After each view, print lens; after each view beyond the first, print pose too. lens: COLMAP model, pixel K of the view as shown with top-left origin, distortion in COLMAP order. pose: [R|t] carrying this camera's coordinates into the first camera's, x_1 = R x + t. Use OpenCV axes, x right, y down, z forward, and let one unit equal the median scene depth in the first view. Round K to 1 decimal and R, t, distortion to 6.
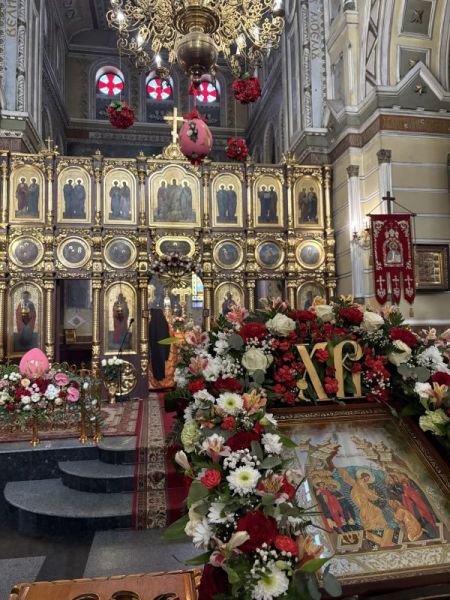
lens RADIAL K [[455.0, 0, 225.0], [0, 455.0, 300.0], [0, 0, 1]] dist [0.060207, -0.095841]
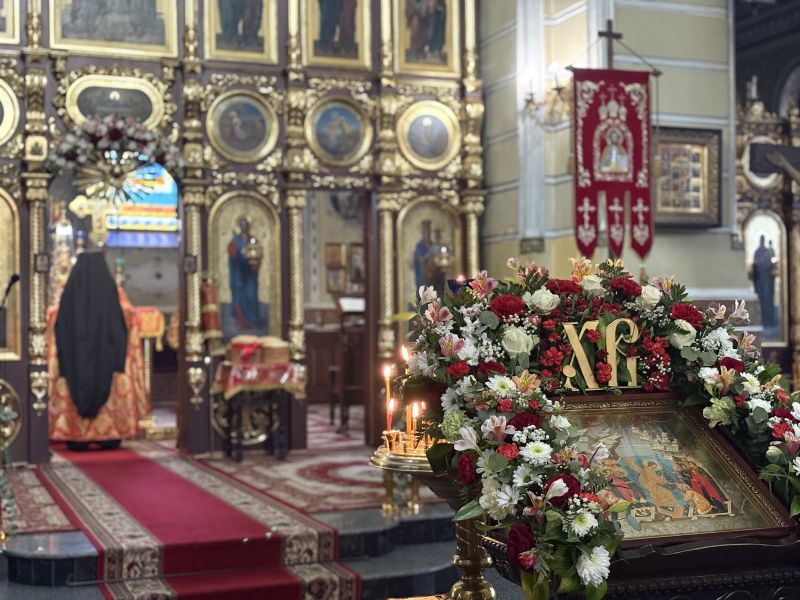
lens RADIAL K [[1261.5, 0, 425.8], [0, 1261.5, 297.7], [0, 0, 1]] dist [0.225892, -1.015976]
pose [[0.970742, 0.013798, 0.239728, -0.111417], [-0.027779, 0.998098, 0.055040, -0.011535], [-0.238512, -0.060089, 0.969279, -0.201047]]
